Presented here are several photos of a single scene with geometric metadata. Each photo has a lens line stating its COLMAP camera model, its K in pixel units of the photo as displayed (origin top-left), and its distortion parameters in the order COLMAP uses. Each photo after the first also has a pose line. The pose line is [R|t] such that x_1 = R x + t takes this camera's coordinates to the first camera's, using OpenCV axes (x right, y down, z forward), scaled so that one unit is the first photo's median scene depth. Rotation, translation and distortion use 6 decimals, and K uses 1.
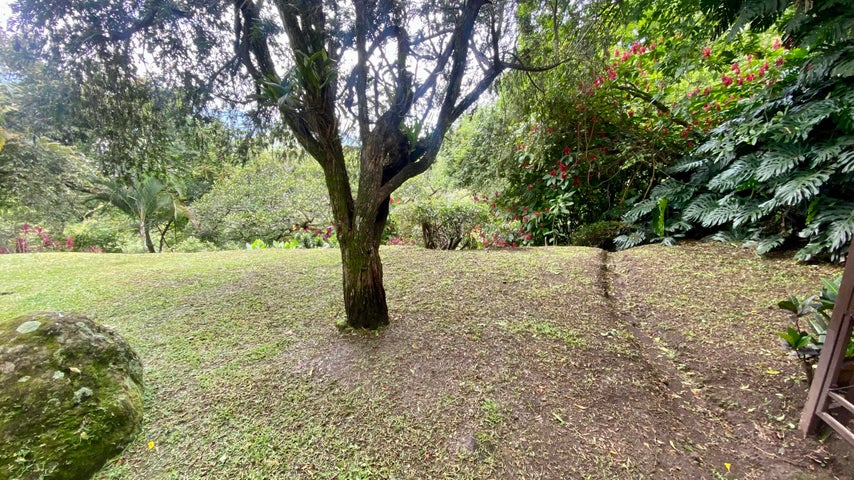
lens RADIAL K [[342.5, 0, 427.3], [0, 342.5, 239.4], [0, 0, 1]] dist [0.013155, -0.017492]
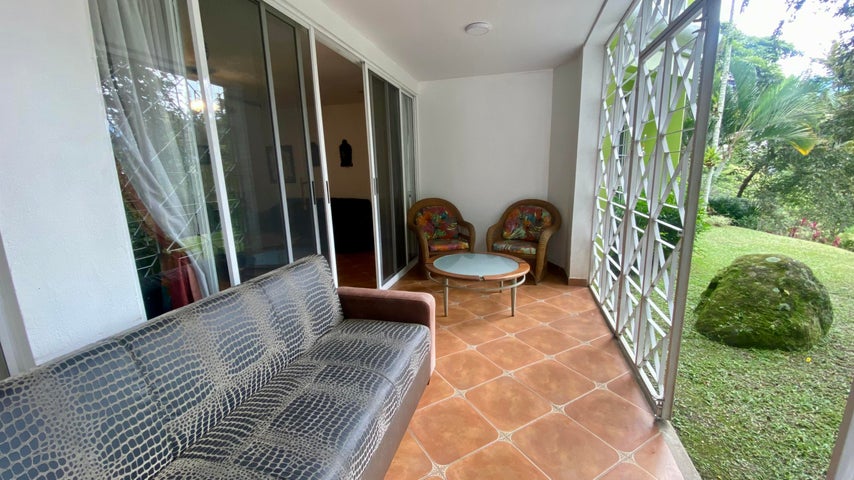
lens RADIAL K [[342.5, 0, 427.3], [0, 342.5, 239.4], [0, 0, 1]] dist [0.013155, -0.017492]
pose [[-0.156667, 0.194083, -0.968394, 0.315407], [-0.200118, 0.953926, 0.223558, 0.057437], [0.967165, 0.228817, -0.110609, -0.223241]]
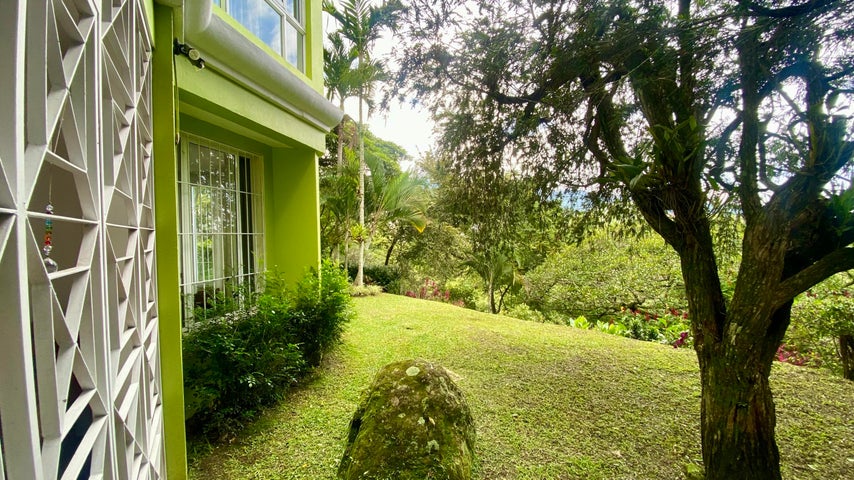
lens RADIAL K [[342.5, 0, 427.3], [0, 342.5, 239.4], [0, 0, 1]] dist [0.013155, -0.017492]
pose [[0.636267, 0.000443, -0.771469, -0.050361], [-0.160983, 0.978062, -0.132209, -0.034401], [0.754486, 0.208314, 0.622380, 0.043823]]
